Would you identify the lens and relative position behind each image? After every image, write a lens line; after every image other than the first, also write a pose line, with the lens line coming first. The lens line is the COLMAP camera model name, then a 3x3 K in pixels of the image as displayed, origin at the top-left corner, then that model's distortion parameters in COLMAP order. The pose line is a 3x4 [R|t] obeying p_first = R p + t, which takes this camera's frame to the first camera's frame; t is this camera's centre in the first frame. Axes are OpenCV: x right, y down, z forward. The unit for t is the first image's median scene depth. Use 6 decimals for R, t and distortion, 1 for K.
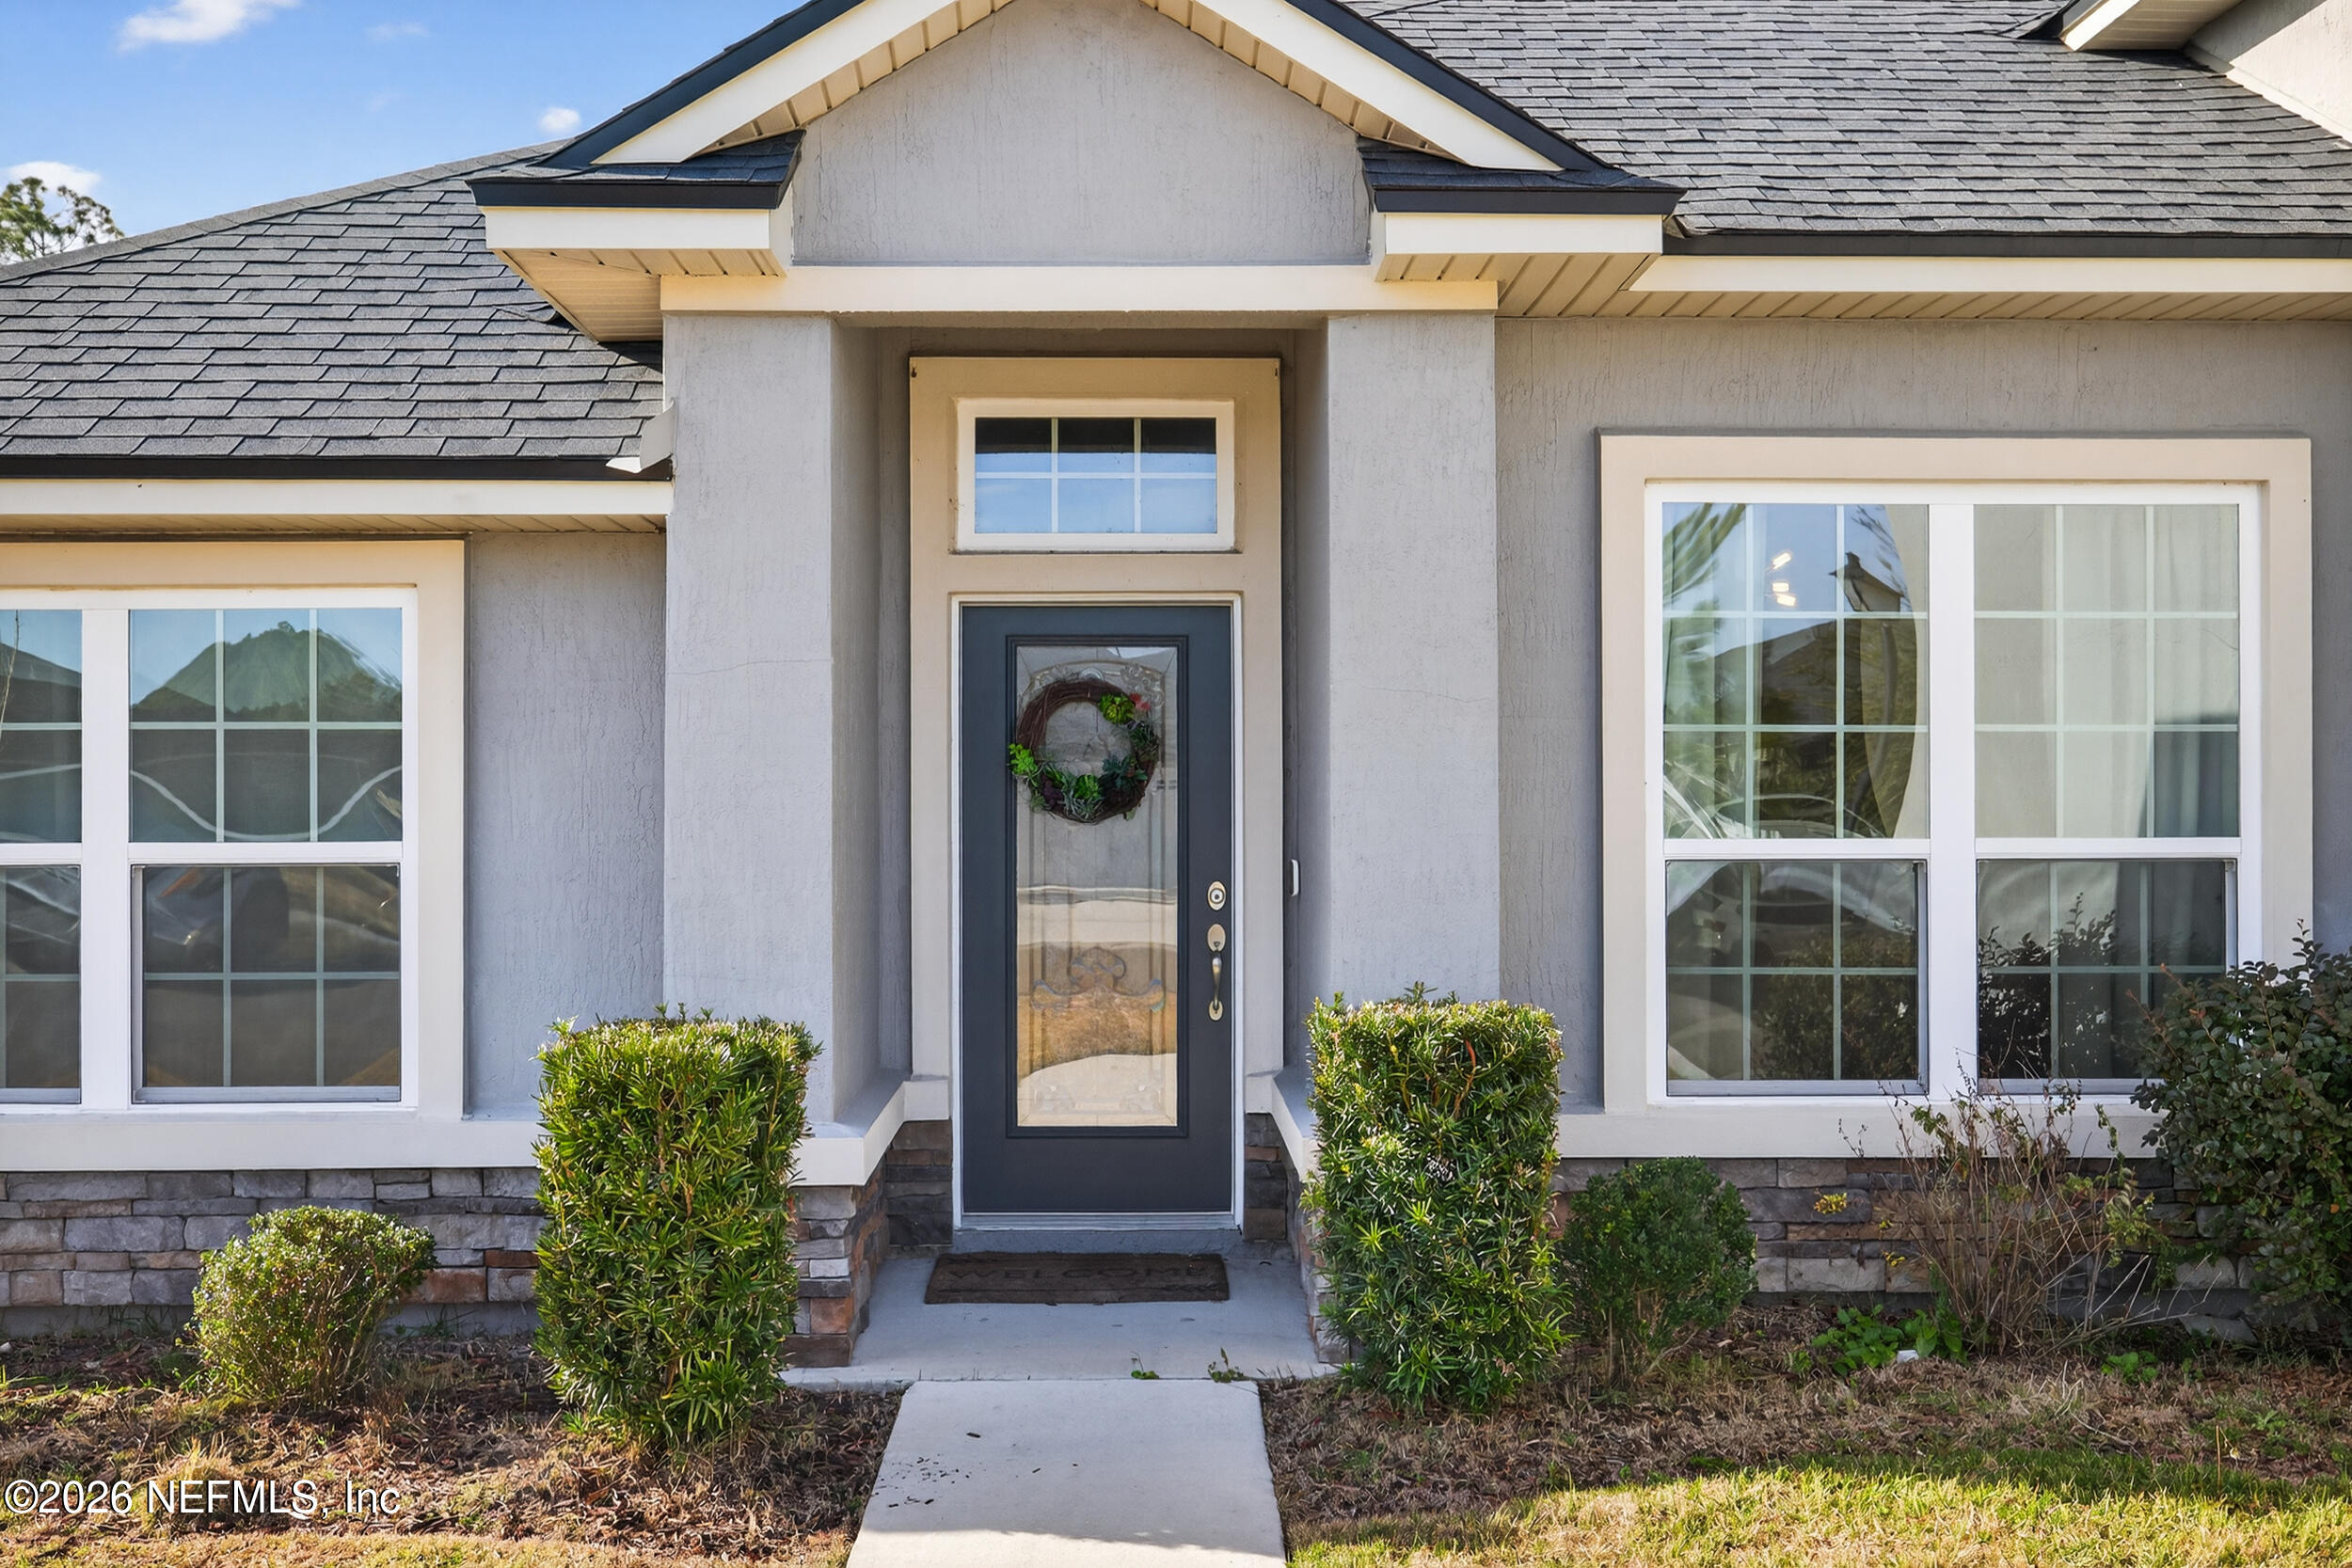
lens RADIAL K [[2147.0, 0, 1179.8], [0, 2147.0, 791.3], [0, 0, 1]] dist [-0.017636, -0.005489]
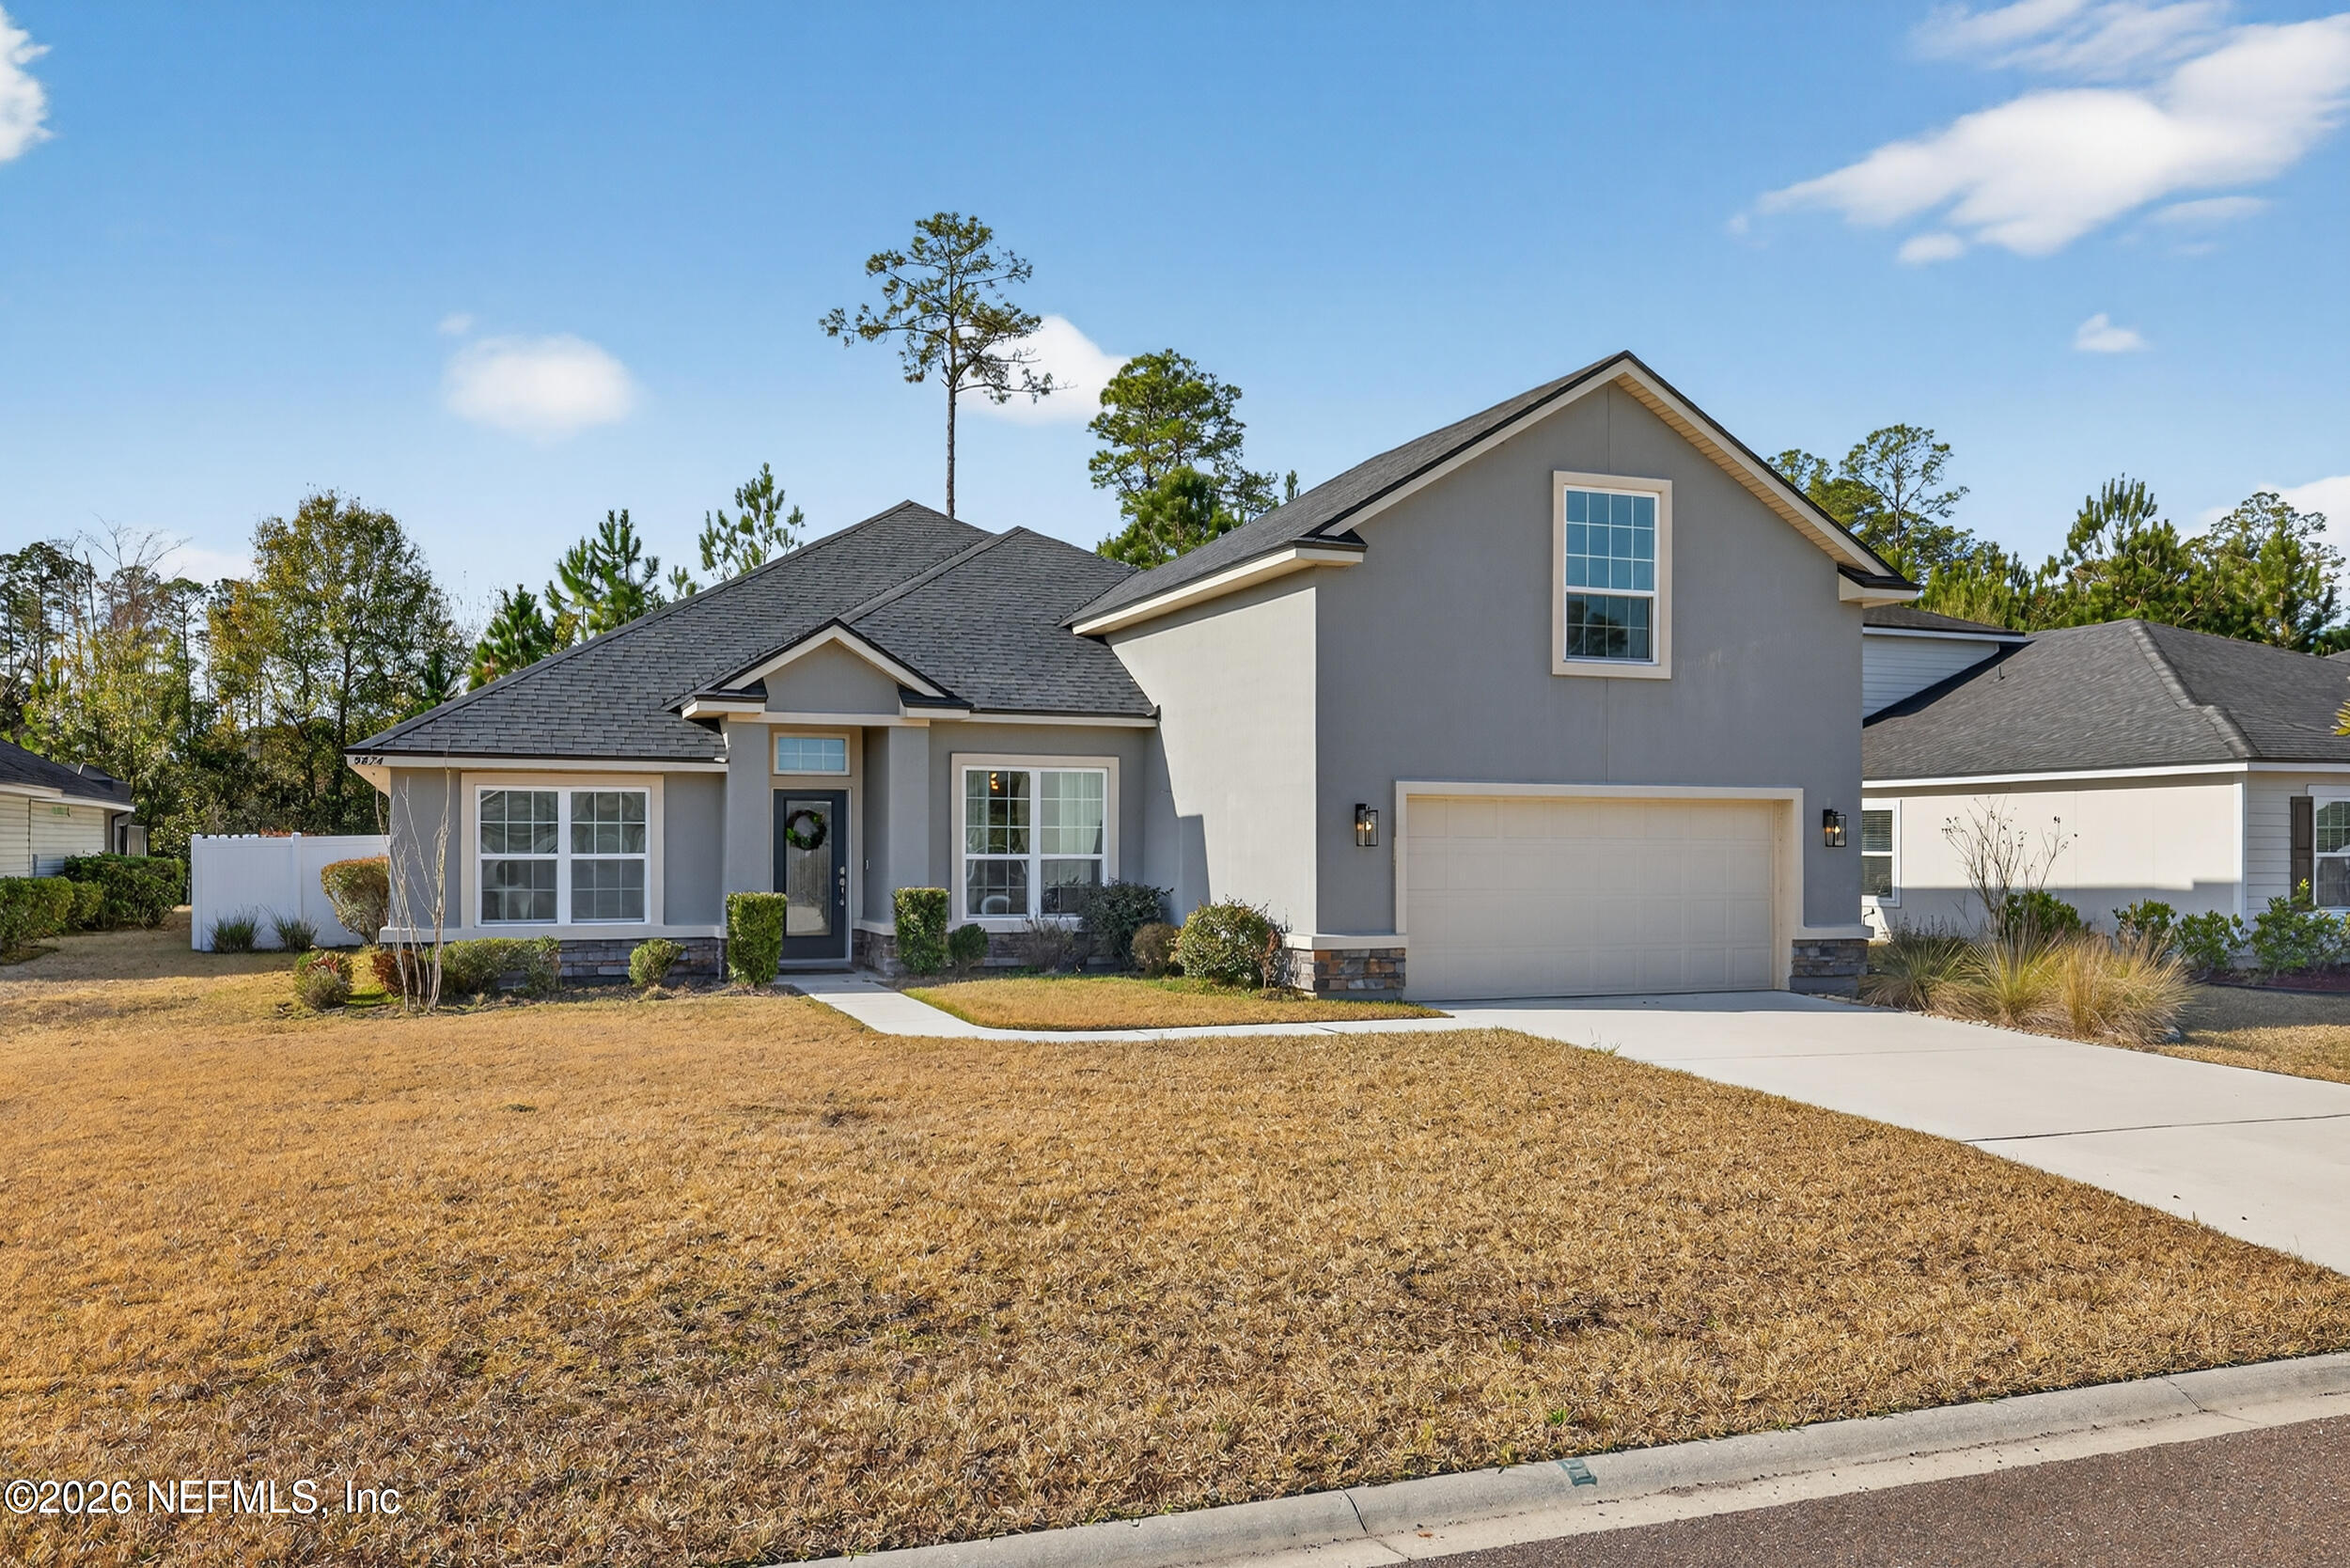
lens RADIAL K [[2145.5, 0, 1177.1], [0, 2145.5, 792.9], [0, 0, 1]] dist [-0.017636, -0.005489]
pose [[0.932897, 0.013800, 0.359878, -0.851543], [-0.004485, 0.999633, -0.026705, 0.013257], [-0.360115, 0.023298, 0.932617, -2.888125]]
